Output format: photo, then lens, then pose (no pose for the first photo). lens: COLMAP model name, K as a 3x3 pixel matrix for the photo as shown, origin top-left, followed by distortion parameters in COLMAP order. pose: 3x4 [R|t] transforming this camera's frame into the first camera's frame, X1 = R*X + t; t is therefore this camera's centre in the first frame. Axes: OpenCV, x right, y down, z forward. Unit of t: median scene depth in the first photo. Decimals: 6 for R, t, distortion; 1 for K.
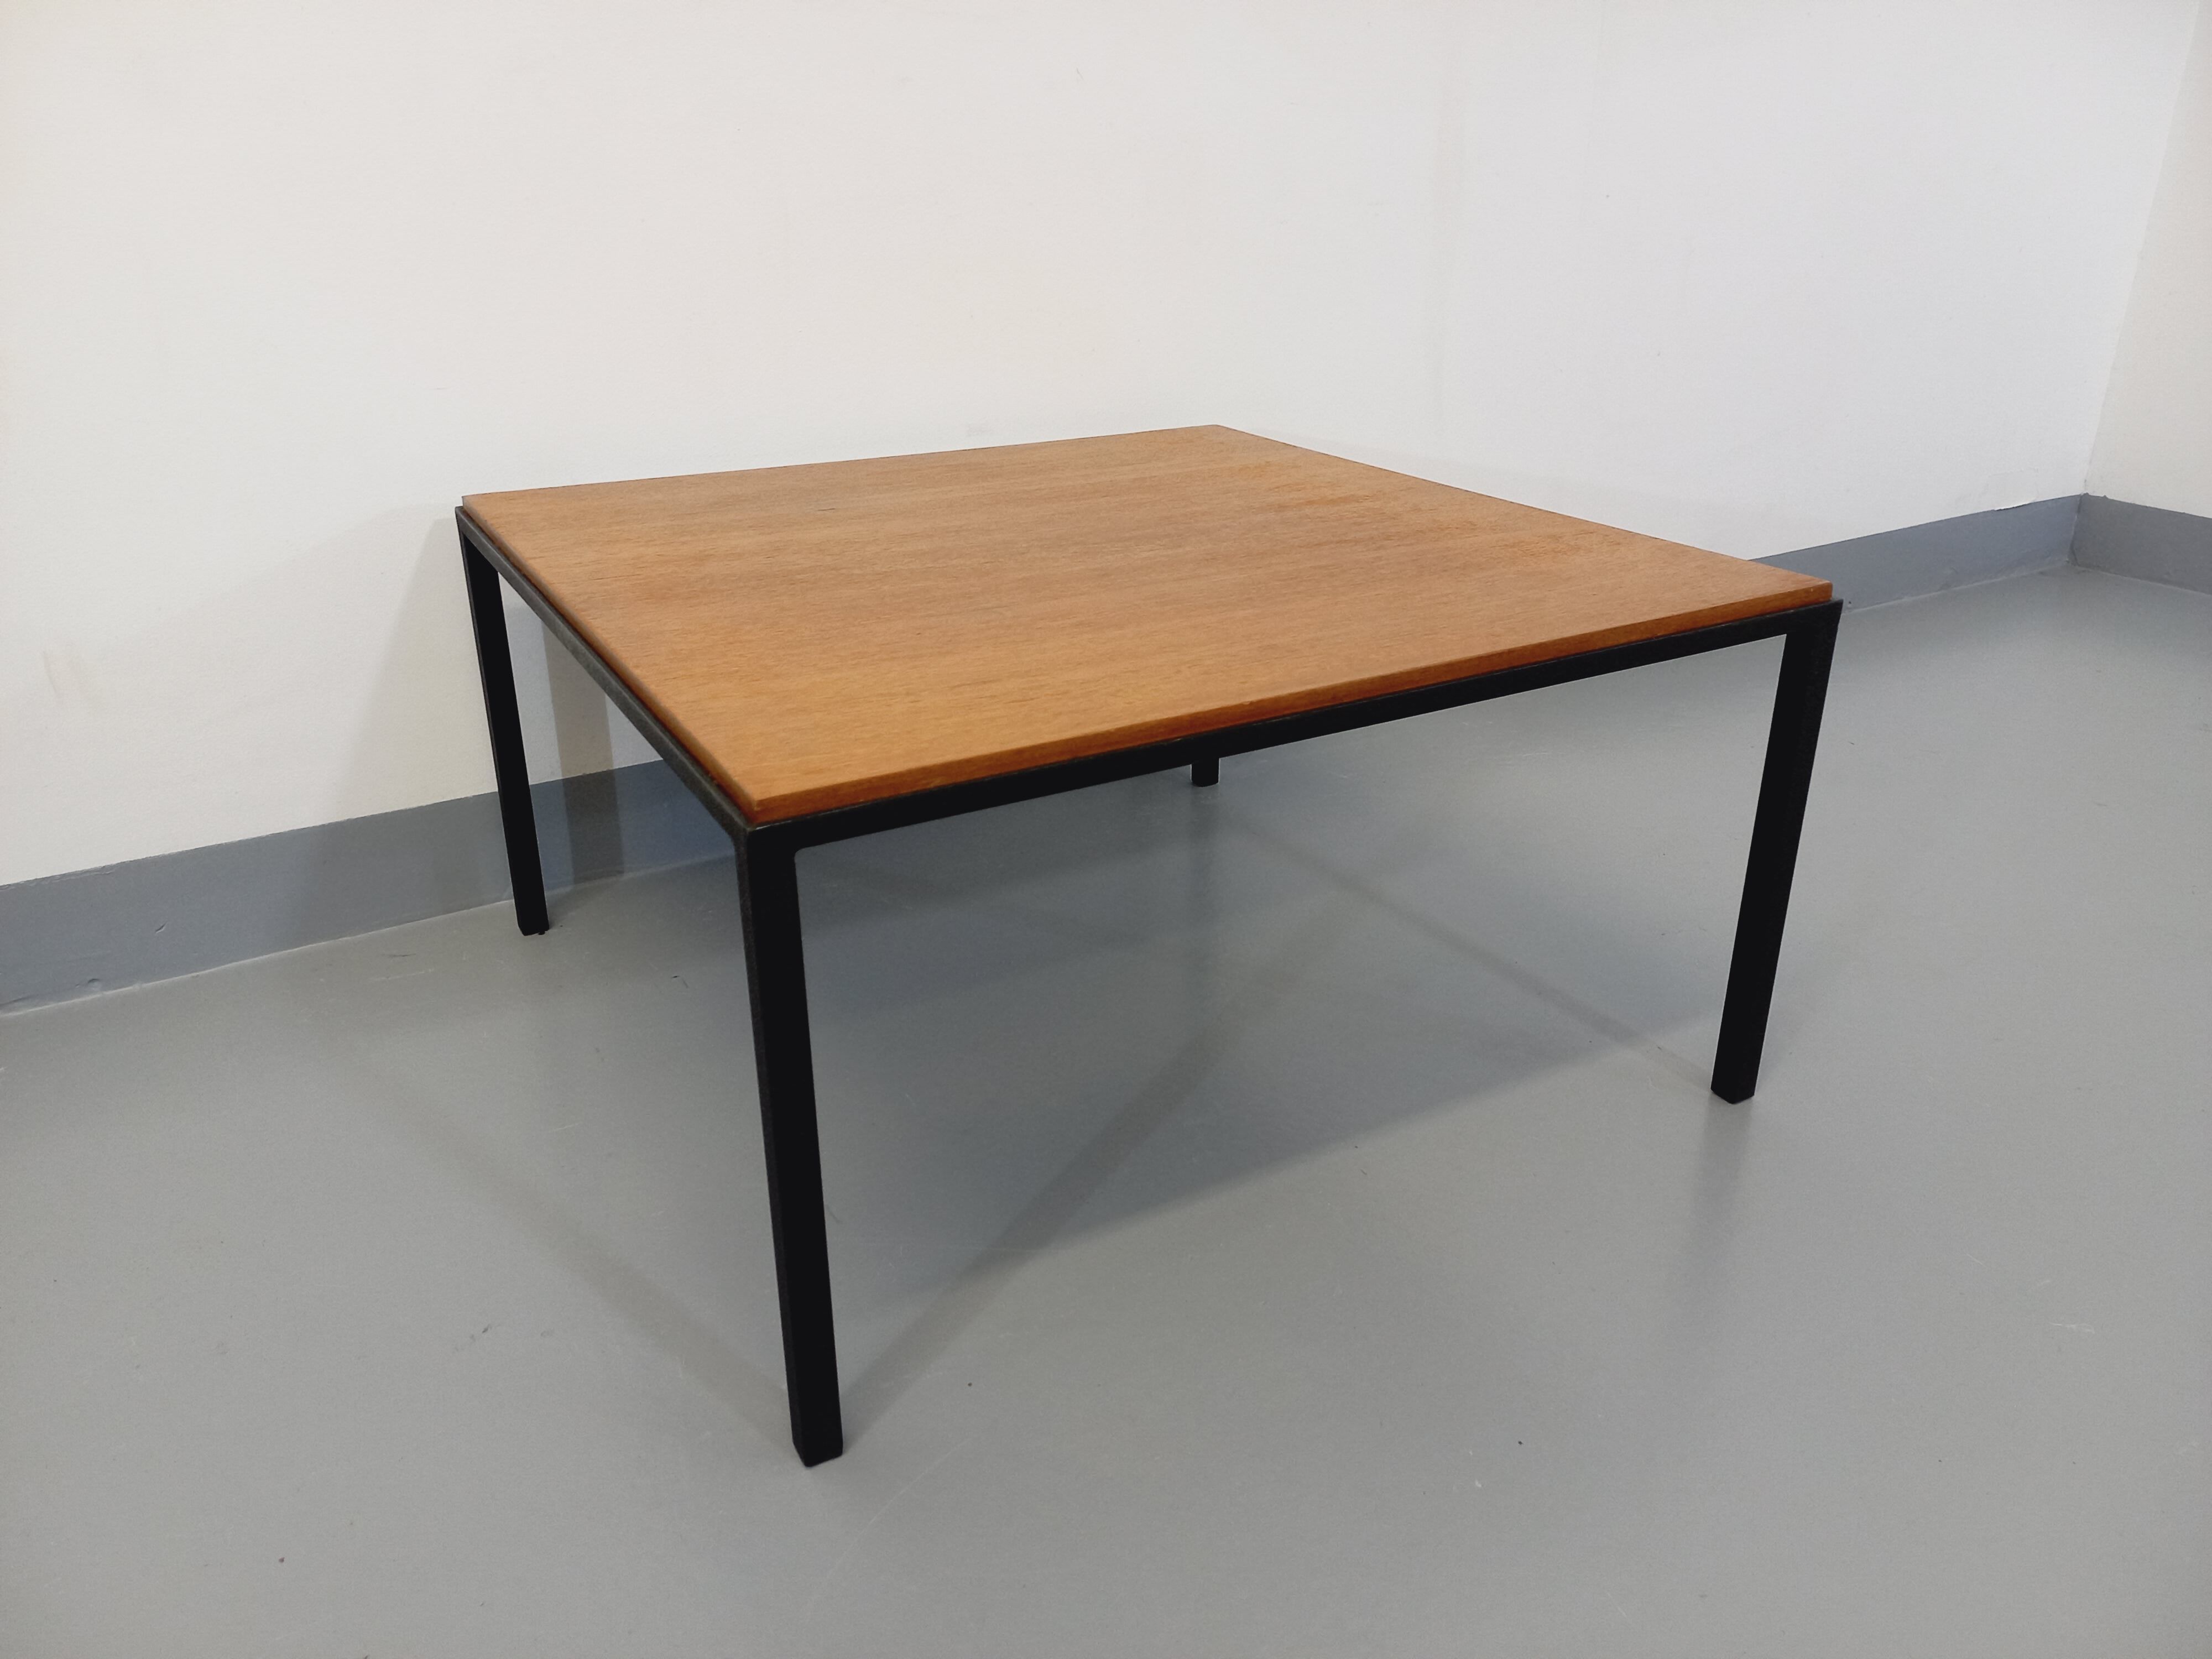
lens RADIAL K [[1621.9, 0, 1094.0], [0, 1621.9, 809.8], [0, 0, 1]] dist [0.091501, -0.103100]
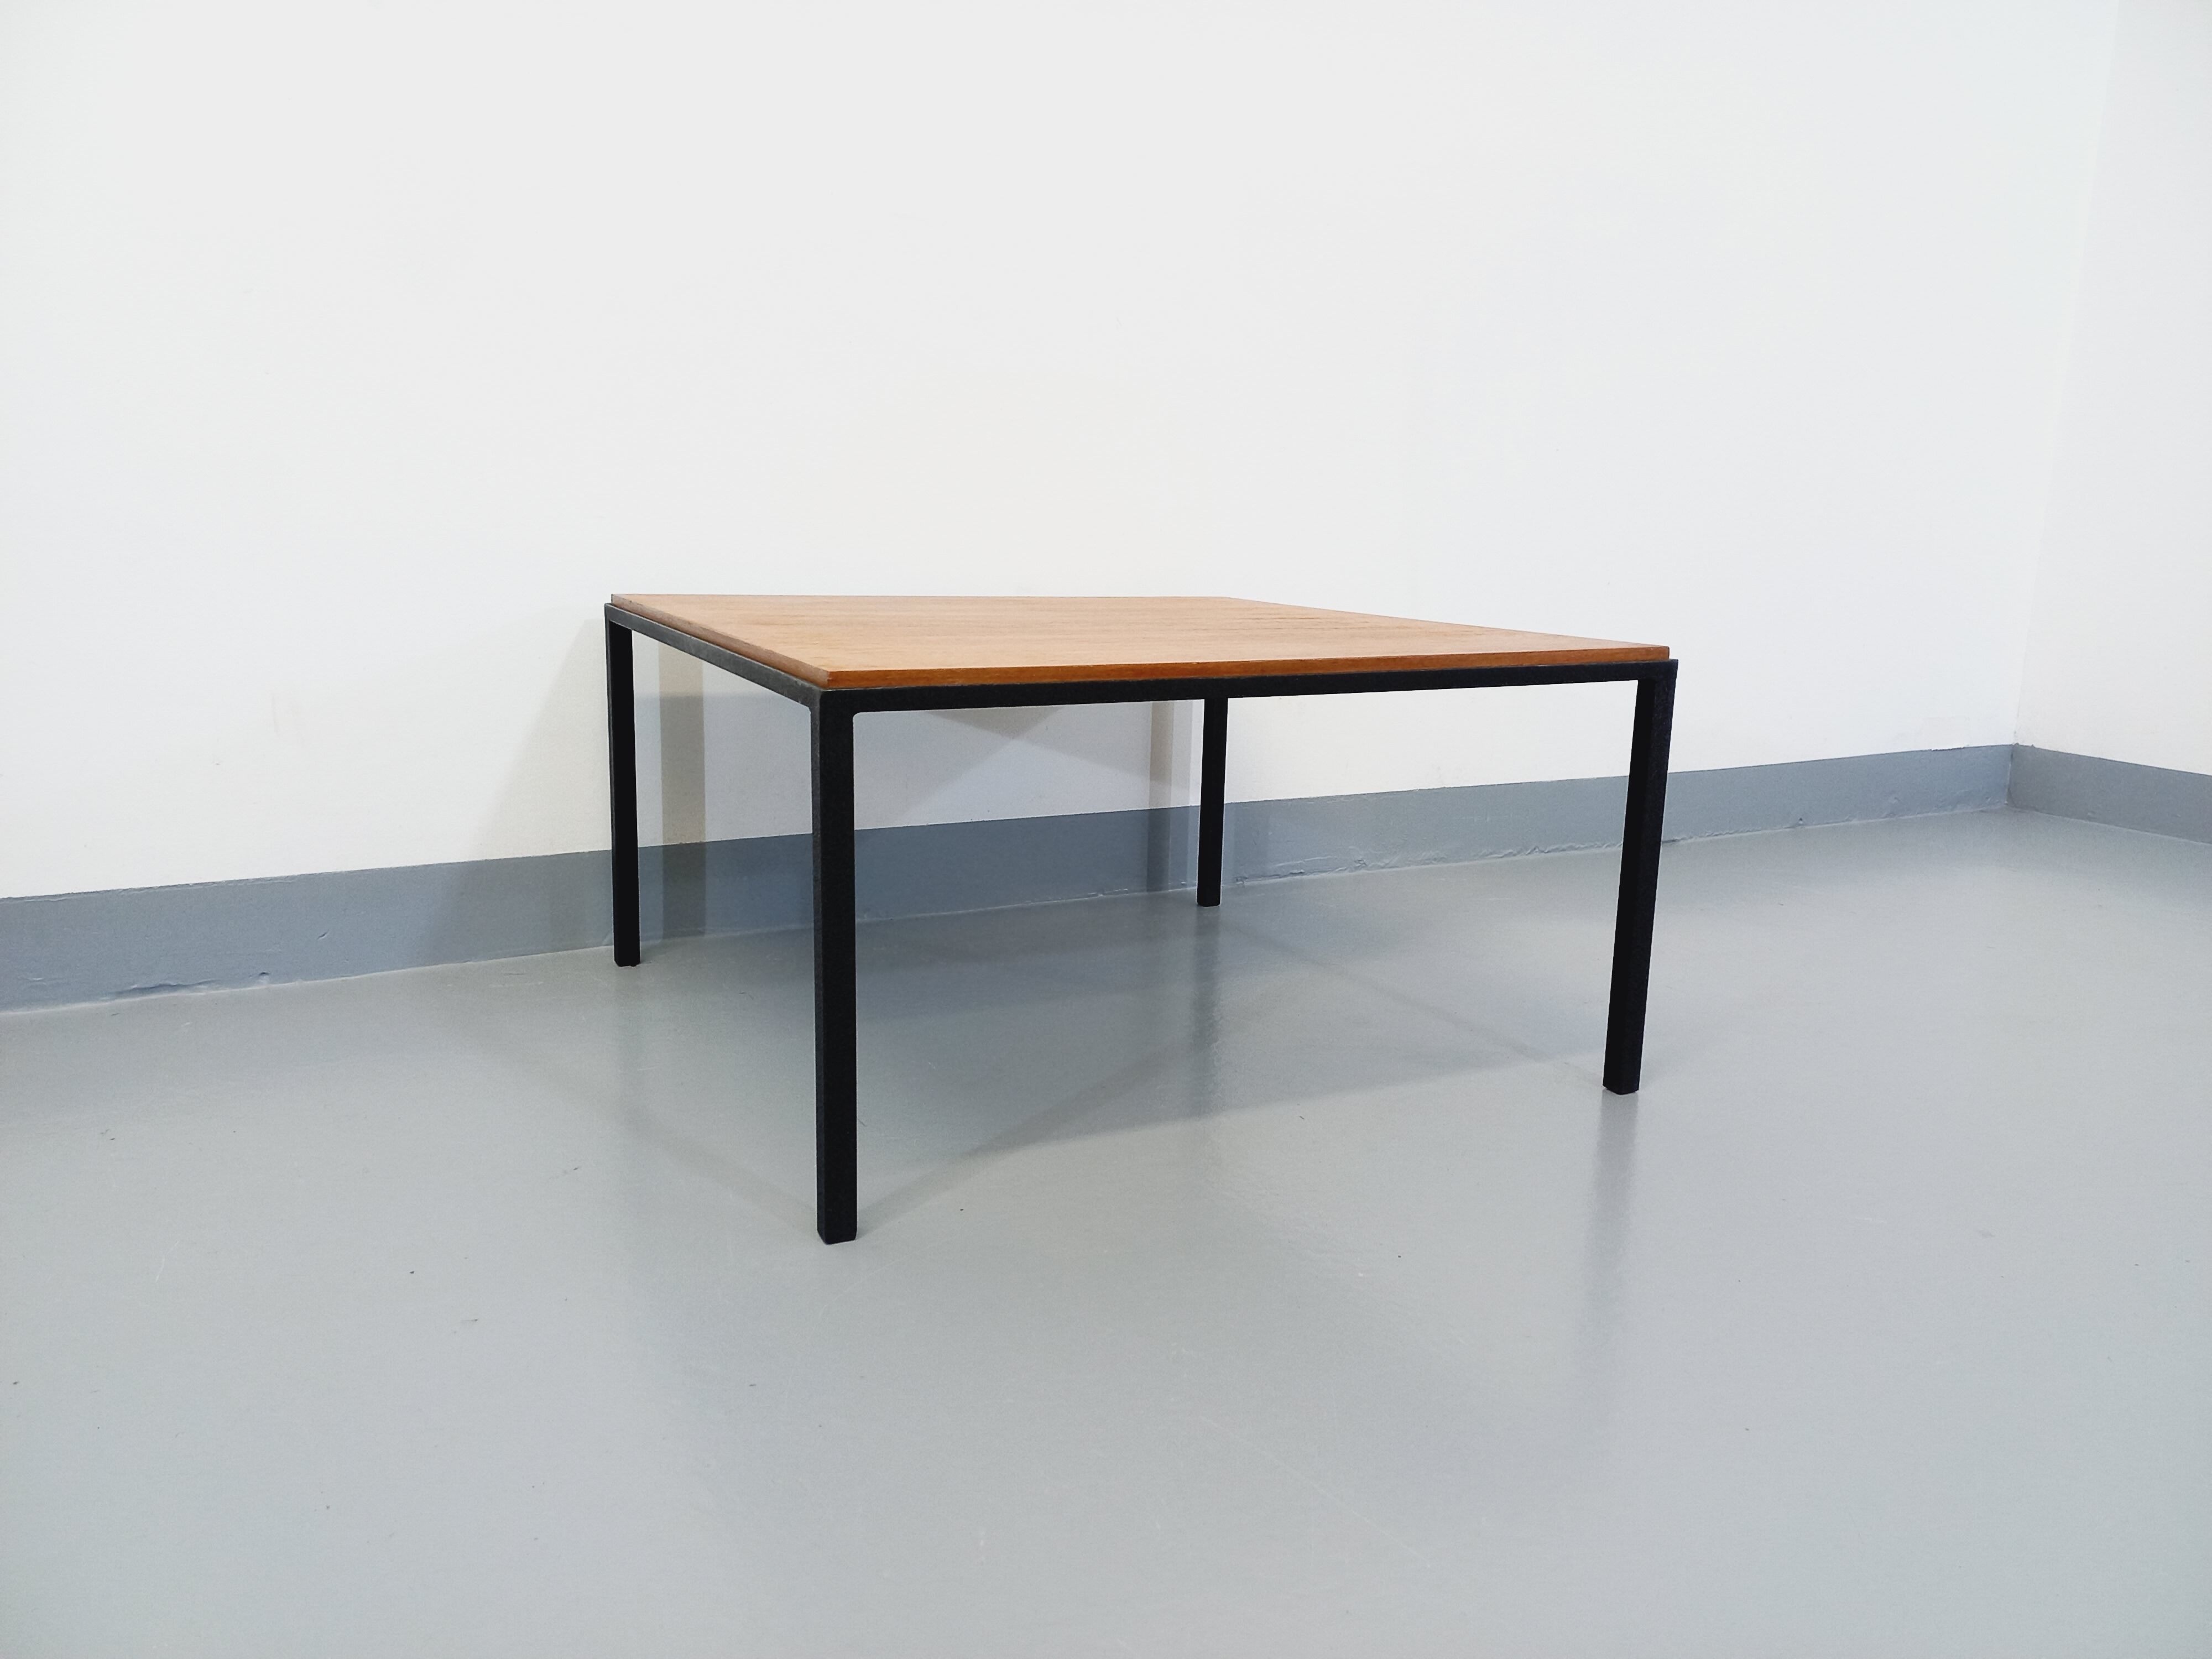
lens RADIAL K [[1623.9, 0, 1115.5], [0, 1623.9, 810.4], [0, 0, 1]] dist [0.094324, -0.115182]
pose [[0.998848, 0.036027, -0.031700, 0.057567], [-0.041927, 0.976527, -0.211274, 0.258633], [0.023345, 0.212359, 0.976913, -0.223730]]
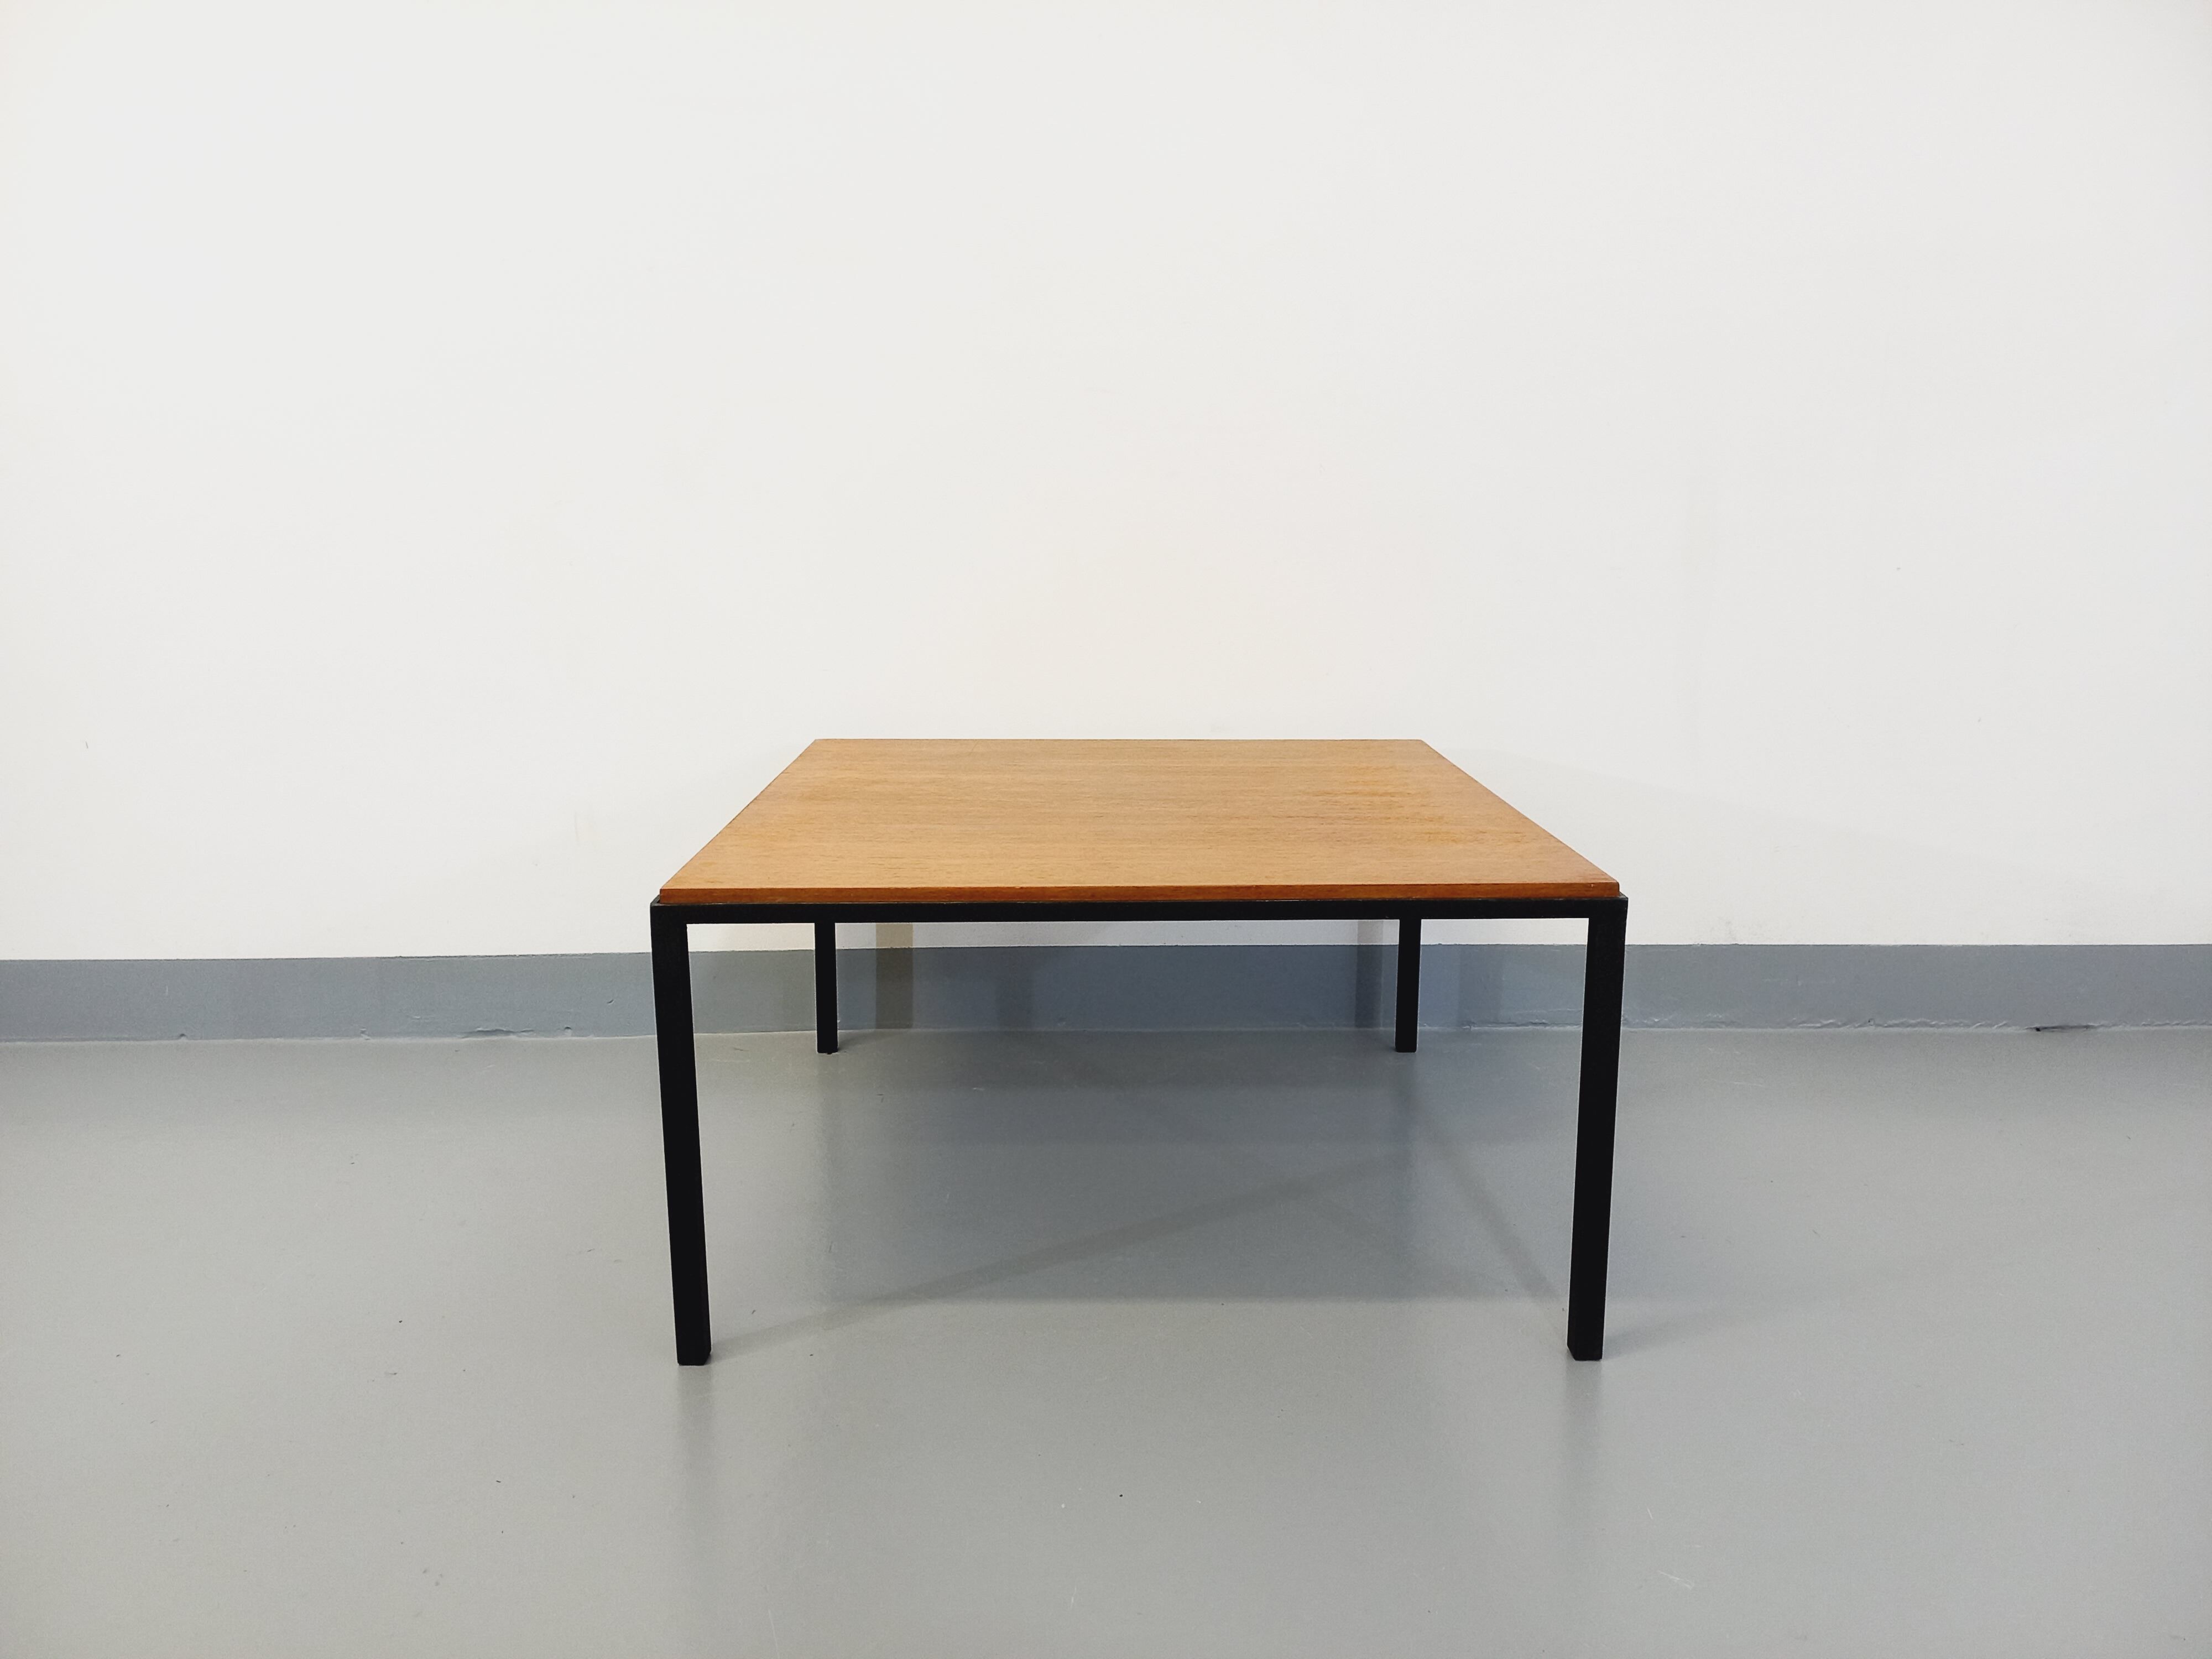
lens RADIAL K [[1621.9, 0, 1094.0], [0, 1621.9, 809.8], [0, 0, 1]] dist [0.091501, -0.103100]
pose [[0.875494, 0.096940, -0.473405, 0.622798], [-0.190018, 0.969814, -0.152820, 0.056042], [0.444301, 0.223748, 0.867487, -0.172922]]
